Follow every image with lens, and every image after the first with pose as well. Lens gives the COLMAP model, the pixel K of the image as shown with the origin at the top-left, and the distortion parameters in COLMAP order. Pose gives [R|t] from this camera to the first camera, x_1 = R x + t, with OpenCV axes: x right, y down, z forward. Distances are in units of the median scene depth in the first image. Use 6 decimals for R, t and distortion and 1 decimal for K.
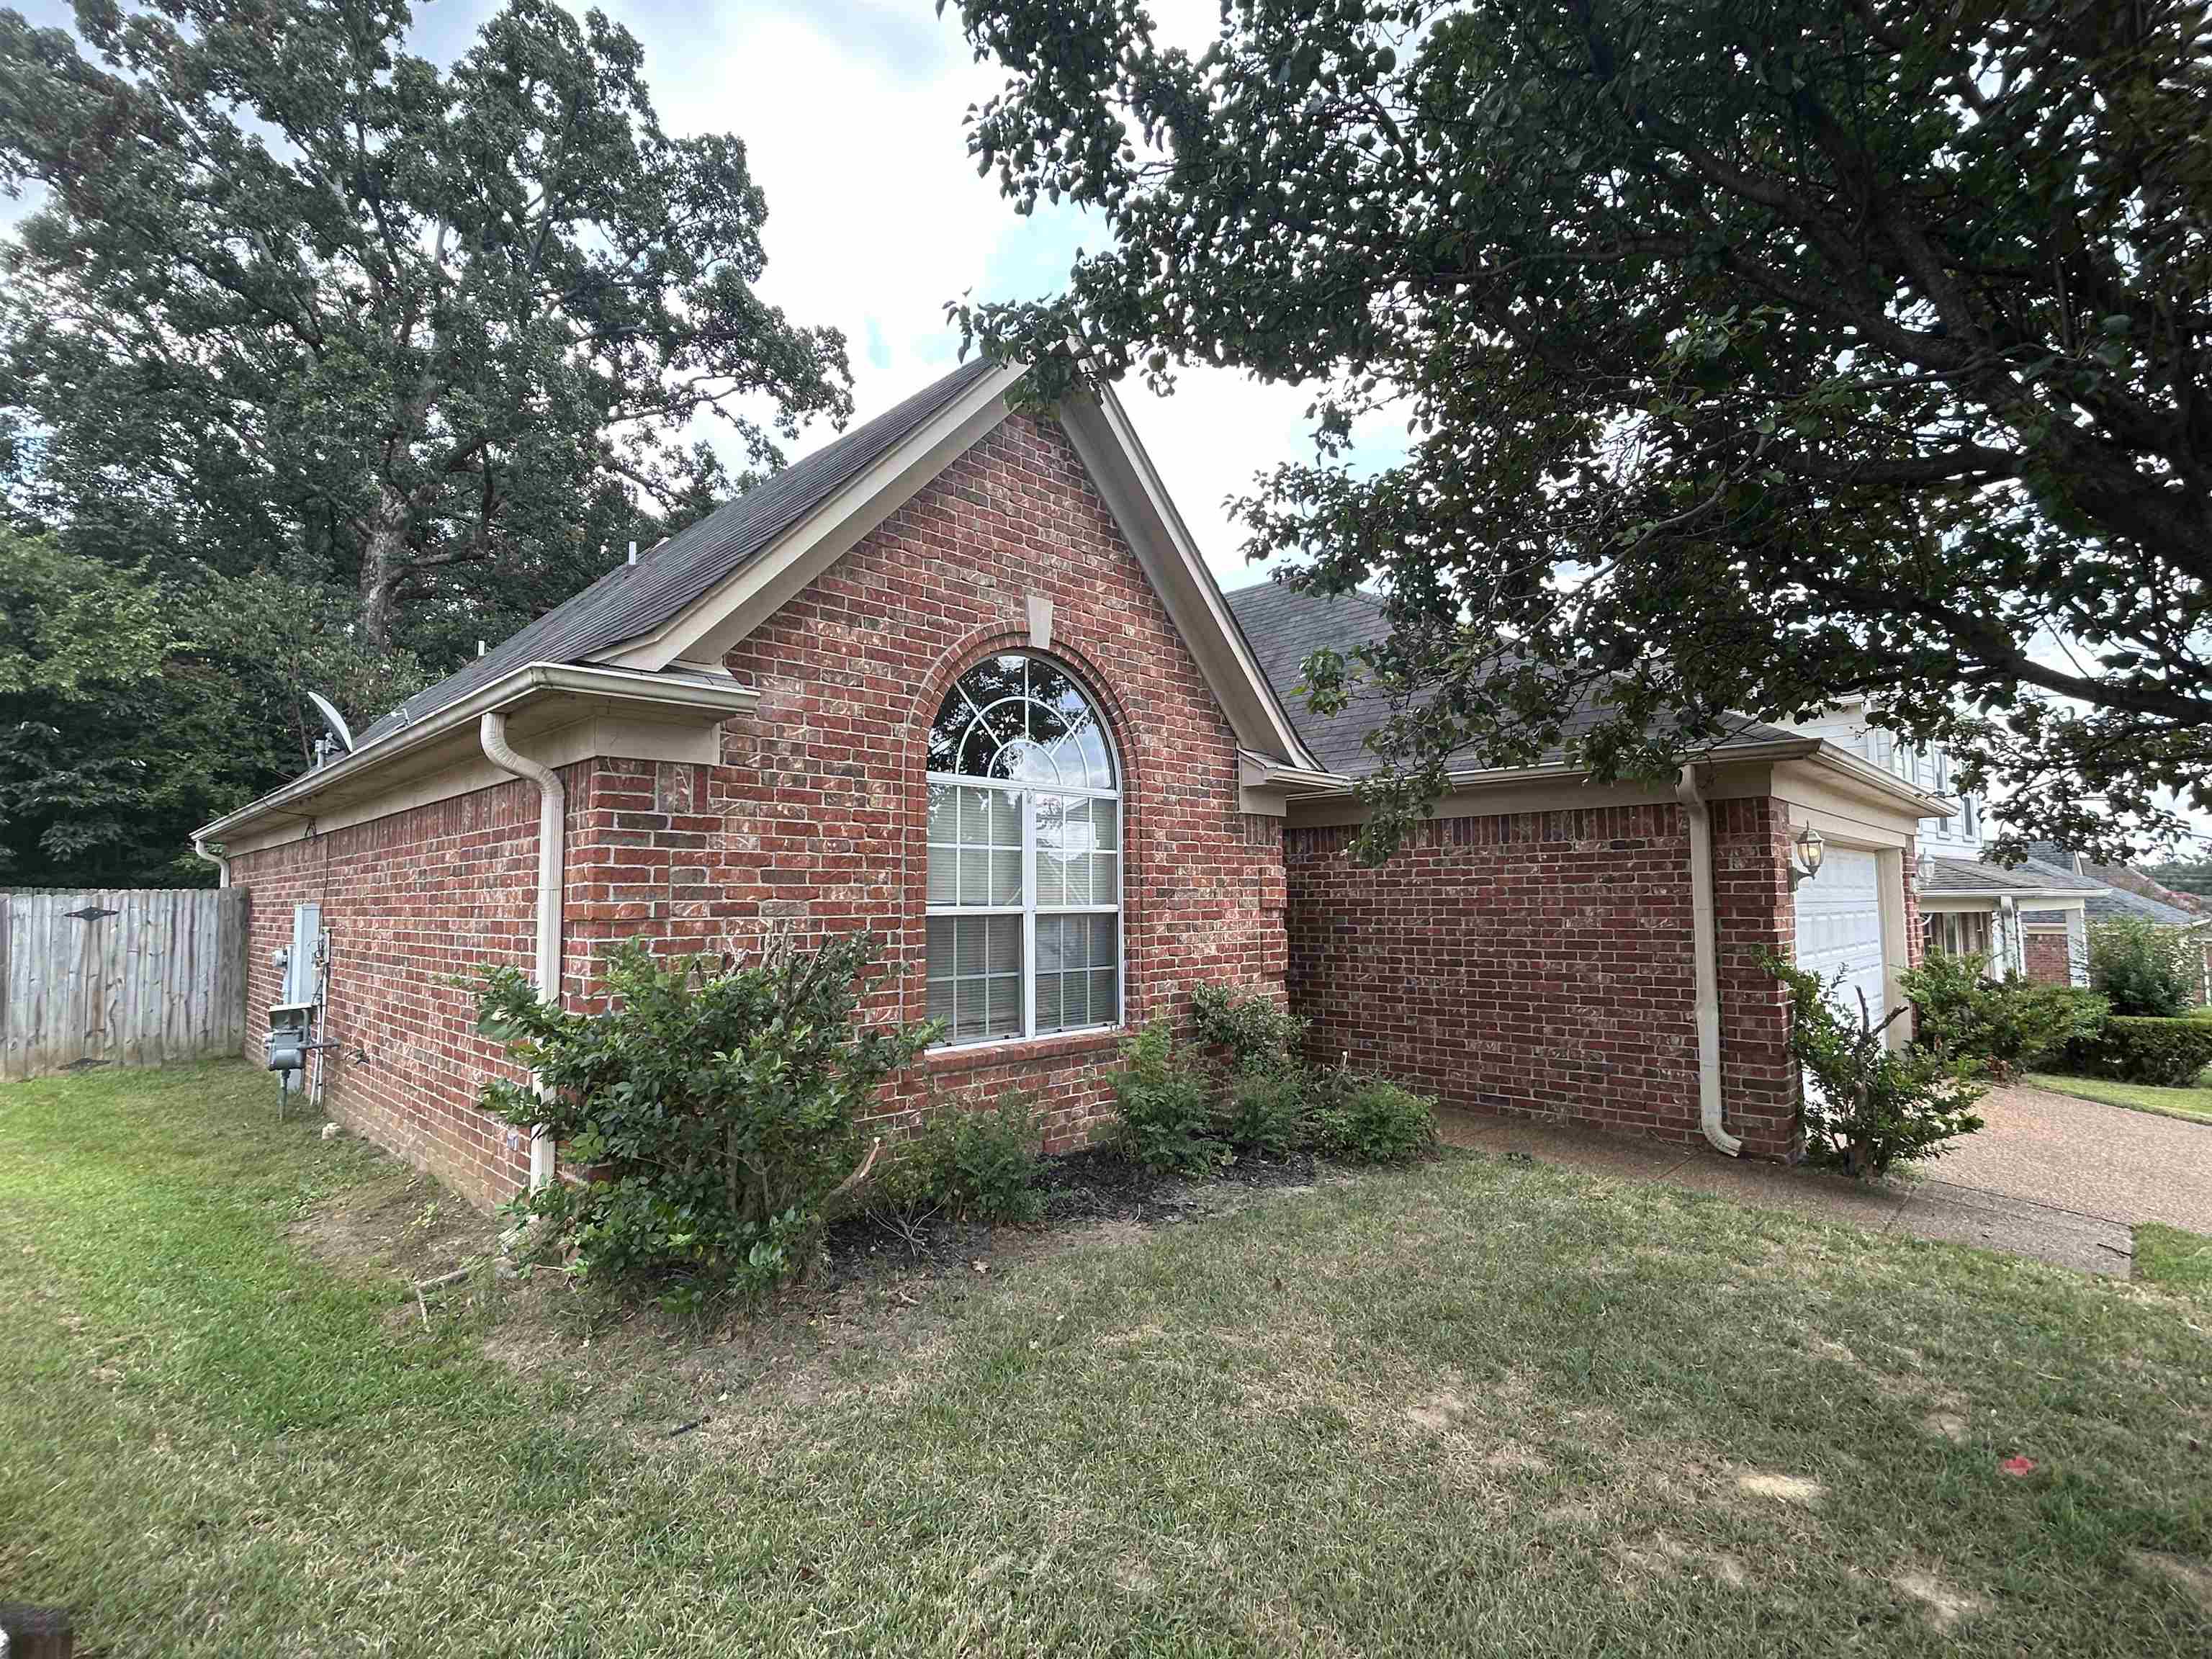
lens RADIAL K [[1024.4, 0, 1106.0], [0, 1024.4, 829.5], [0, 0, 1]] dist [0.014251, 0.000033]
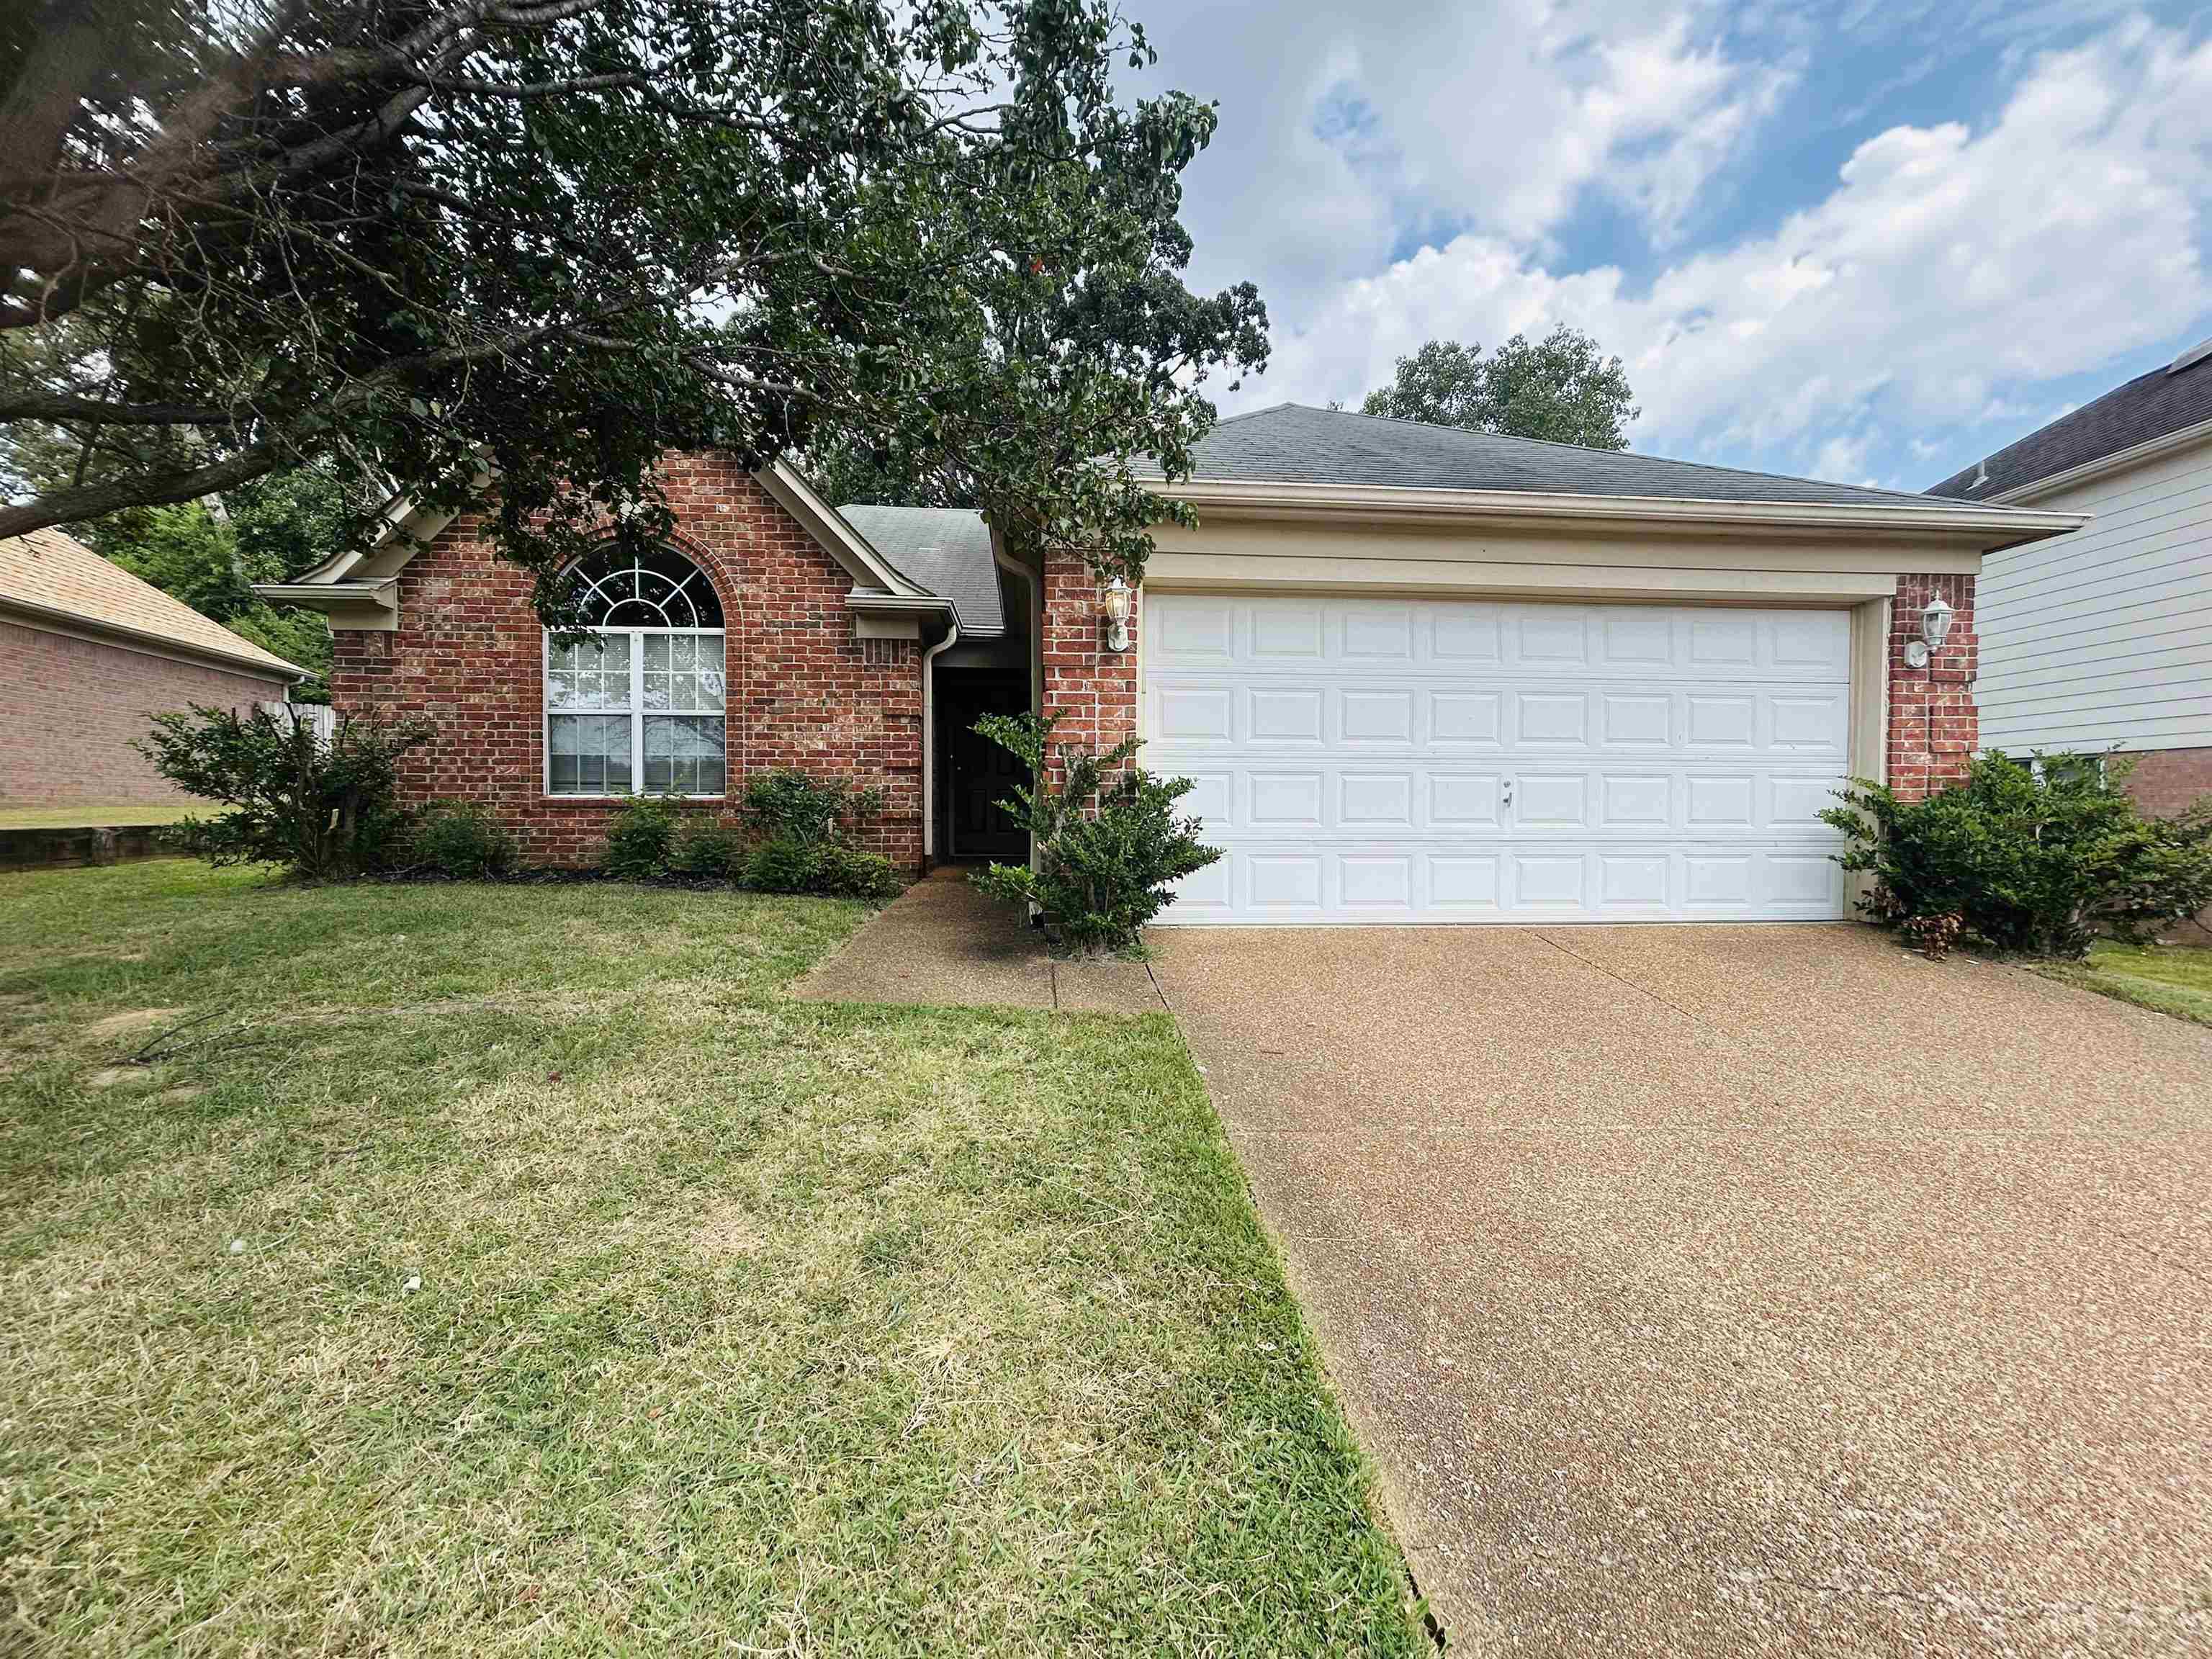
lens RADIAL K [[885.2, 0, 1110.6], [0, 885.2, 826.5], [0, 0, 1]] dist [-0.000354, 0.000281]
pose [[0.766828, 0.021892, -0.641479, 1.512056], [0.039641, 0.995895, 0.081374, 0.194441], [0.640627, -0.087828, 0.762813, 0.502864]]
